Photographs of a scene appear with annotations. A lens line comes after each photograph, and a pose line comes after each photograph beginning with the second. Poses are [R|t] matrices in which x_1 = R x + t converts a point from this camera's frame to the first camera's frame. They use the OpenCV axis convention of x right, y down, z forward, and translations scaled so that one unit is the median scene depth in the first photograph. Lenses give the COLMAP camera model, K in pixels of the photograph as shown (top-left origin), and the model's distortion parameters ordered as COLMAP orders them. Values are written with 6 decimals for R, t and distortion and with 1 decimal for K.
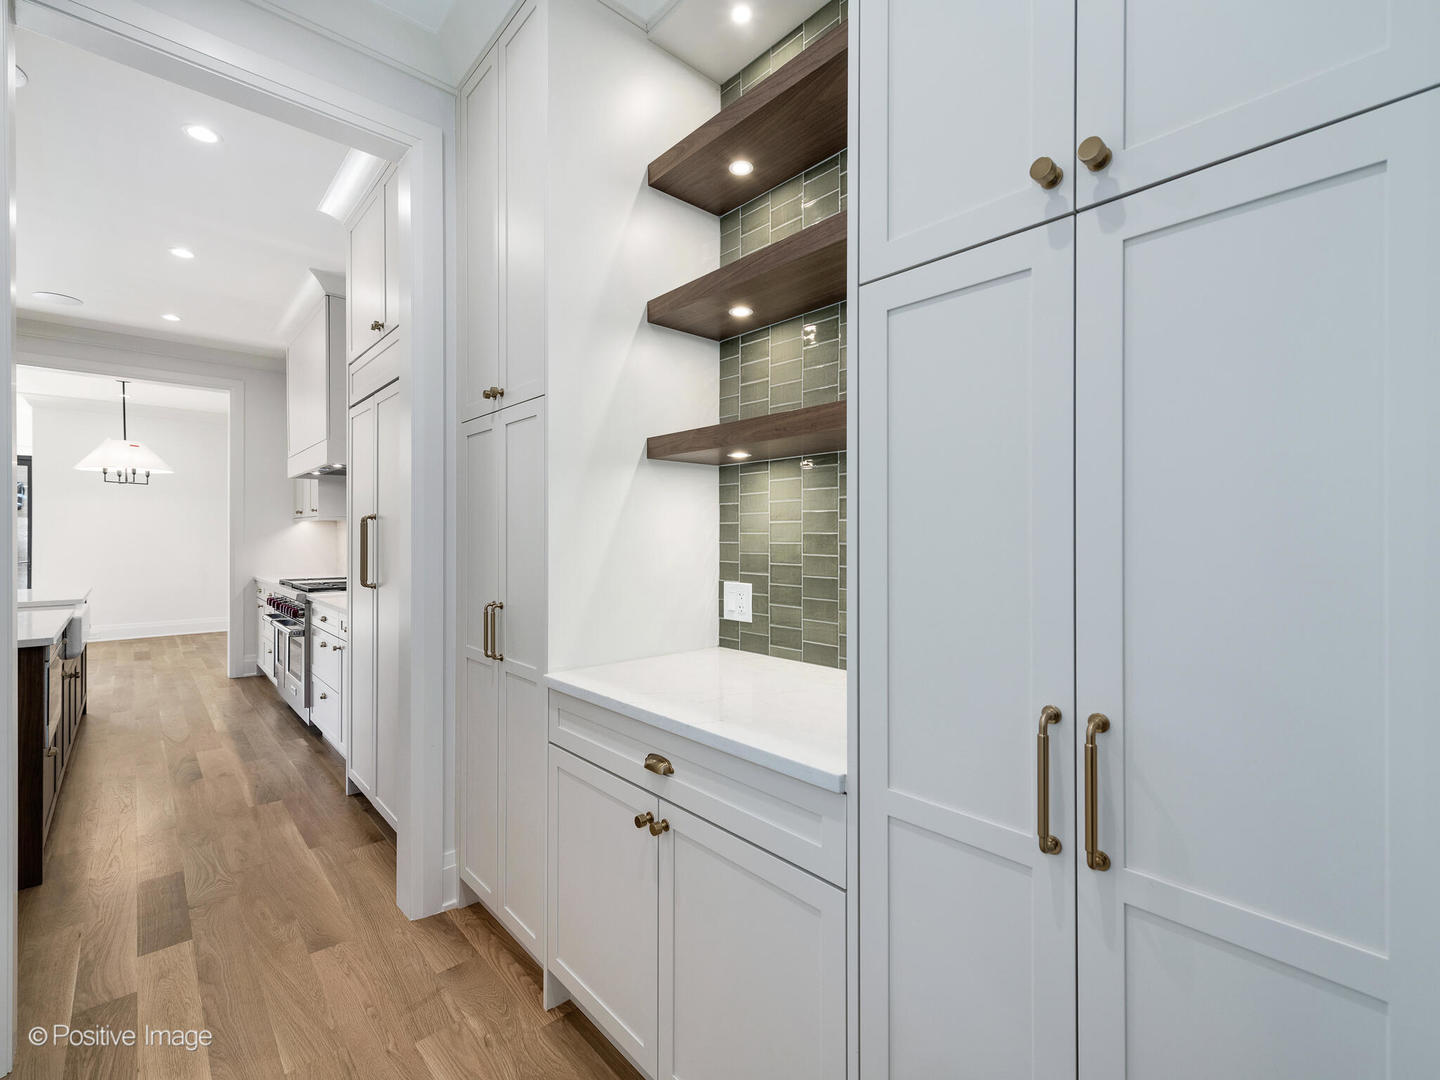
lens RADIAL K [[654.9, 0, 727.1], [0, 654.9, 535.0], [0, 0, 1]] dist [0.002937, -0.002091]
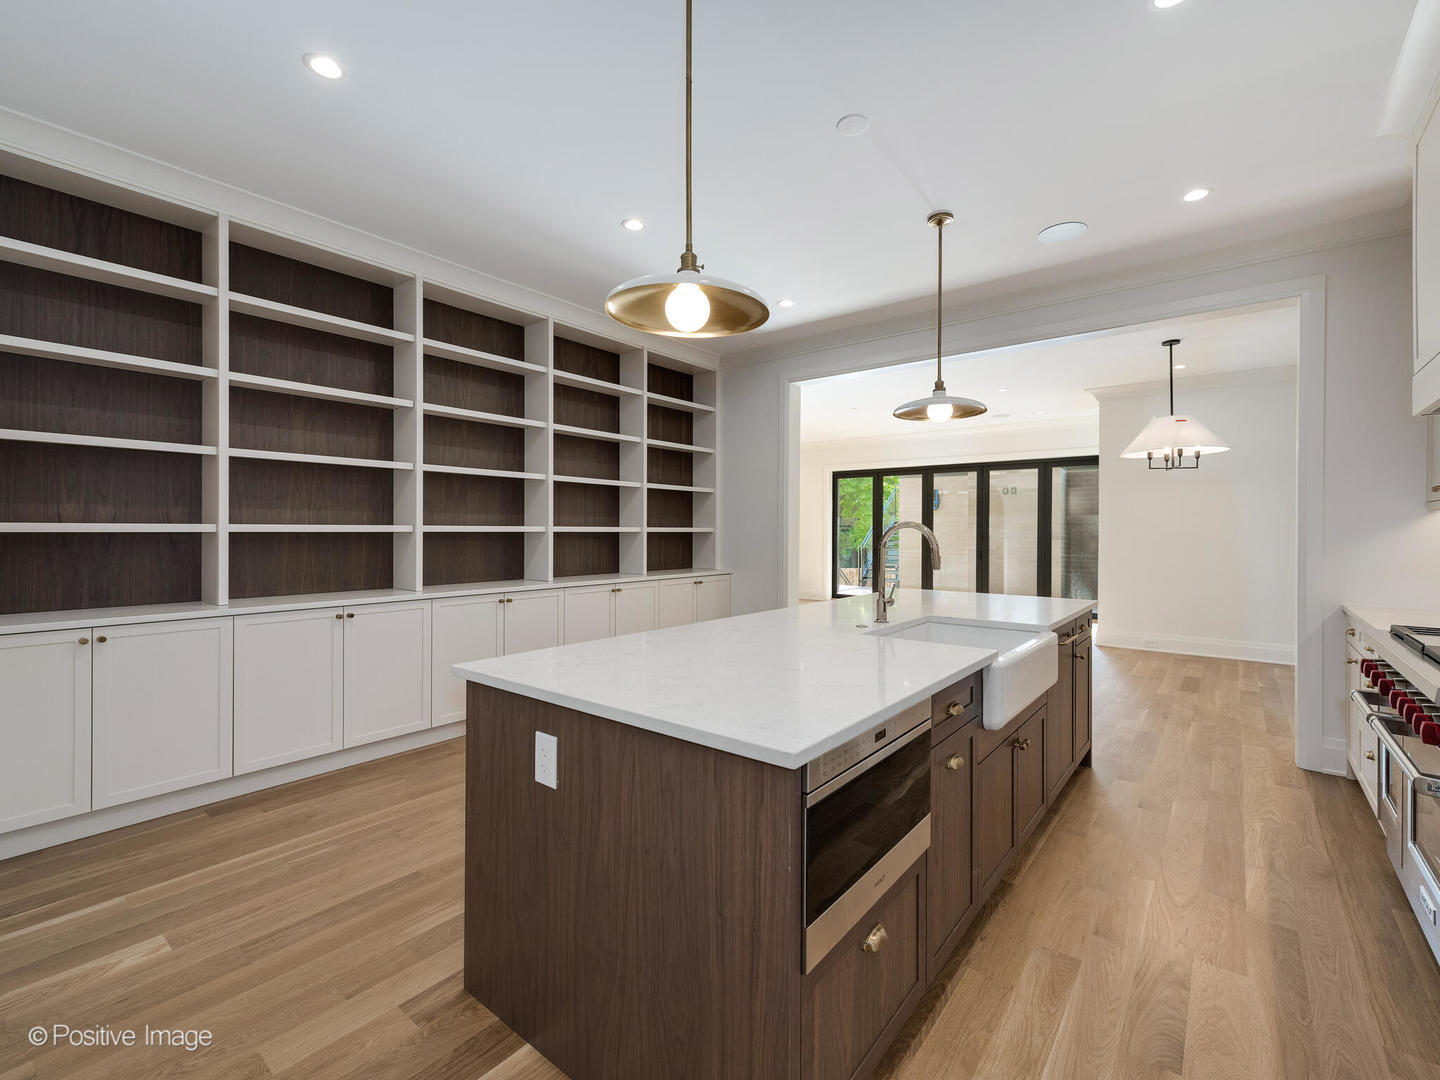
lens RADIAL K [[654.9, 0, 718.0], [0, 654.9, 532.1], [0, 0, 1]] dist [0.002937, -0.002091]
pose [[0.165385, -0.000137, -0.986229, -0.210085], [-0.002818, 0.999996, -0.000611, 0.001773], [0.986225, 0.002880, 0.165384, 0.312966]]
